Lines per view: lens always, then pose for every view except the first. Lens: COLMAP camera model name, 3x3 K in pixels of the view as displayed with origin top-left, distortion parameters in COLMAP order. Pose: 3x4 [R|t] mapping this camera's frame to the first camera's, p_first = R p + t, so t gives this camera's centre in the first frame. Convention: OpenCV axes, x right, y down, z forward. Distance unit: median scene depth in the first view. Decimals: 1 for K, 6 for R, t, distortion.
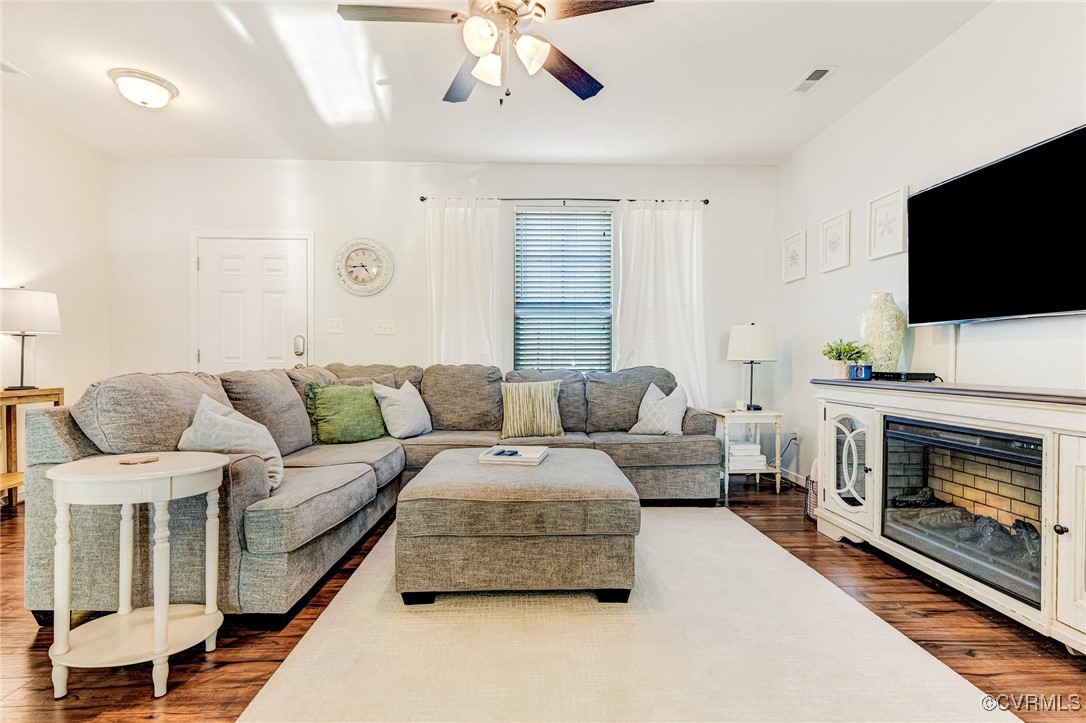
lens RADIAL K [[507.1, 0, 536.2], [0, 507.1, 357.1], [0, 0, 1]] dist [0.000417, 0.000040]
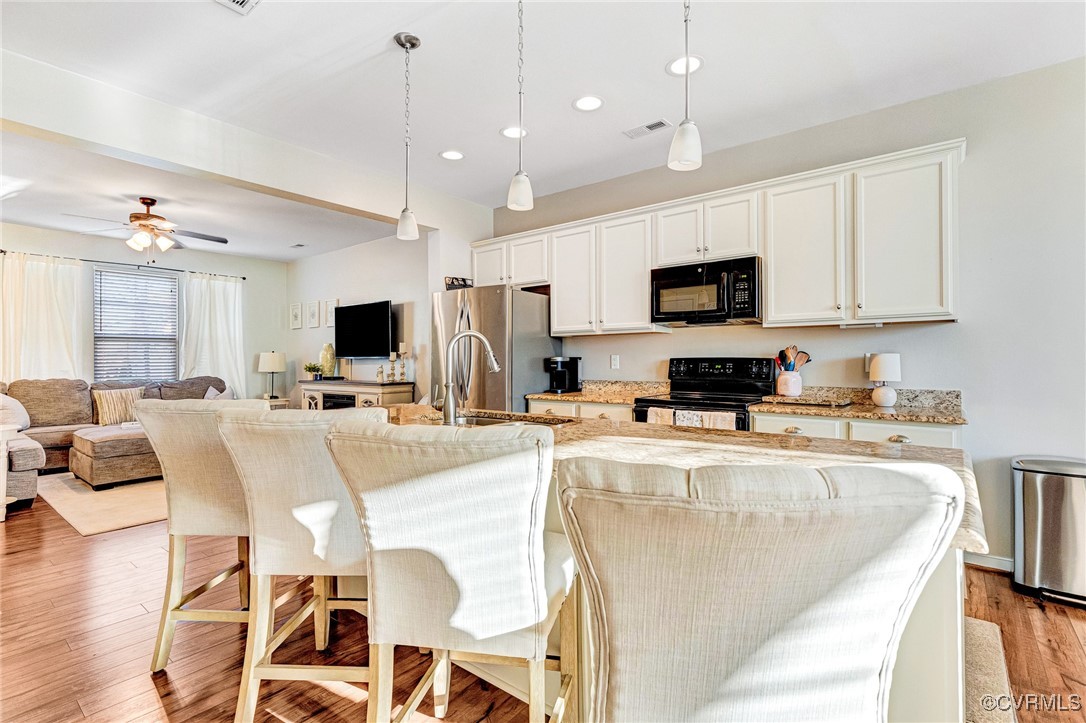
lens RADIAL K [[507.1, 0, 562.9], [0, 507.1, 360.1], [0, 0, 1]] dist [0.000417, 0.000040]
pose [[0.623636, -0.006035, 0.781692, -0.384098], [0.003418, 0.999982, 0.004994, -0.043524], [-0.781707, -0.000443, 0.623645, -1.046021]]
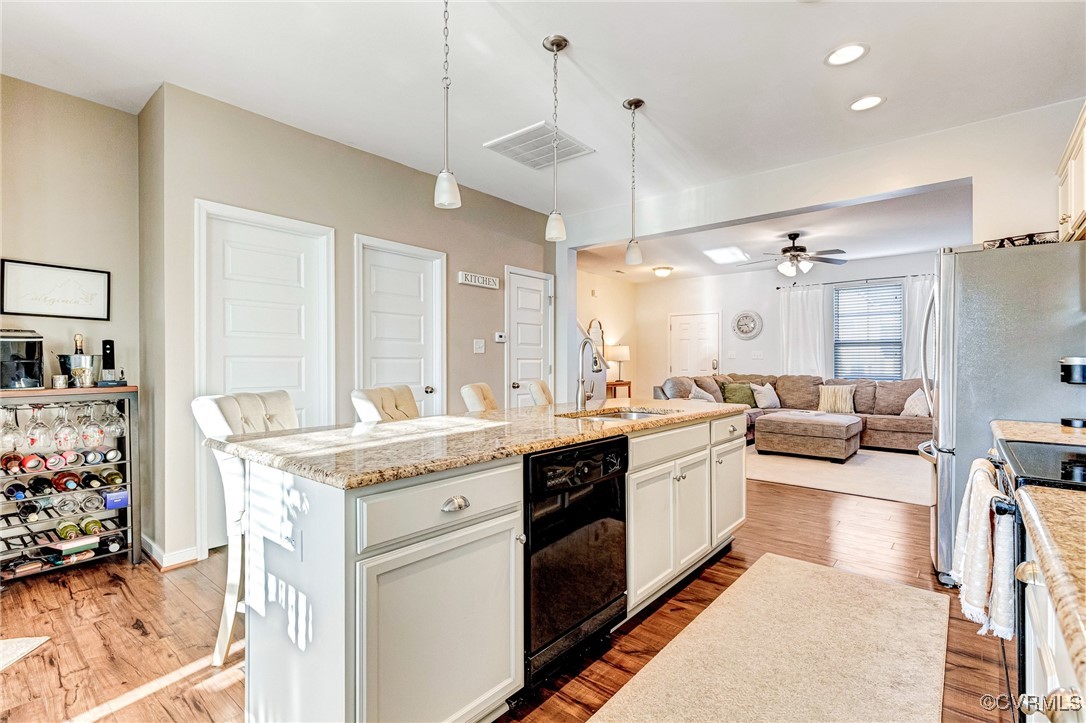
lens RADIAL K [[507.1, 0, 533.8], [0, 507.1, 359.1], [0, 0, 1]] dist [0.000417, 0.000040]
pose [[0.742914, -0.001299, -0.669385, 0.426307], [-0.002312, 0.999987, -0.004507, -0.038686], [0.669382, 0.004896, 0.742902, -1.188860]]
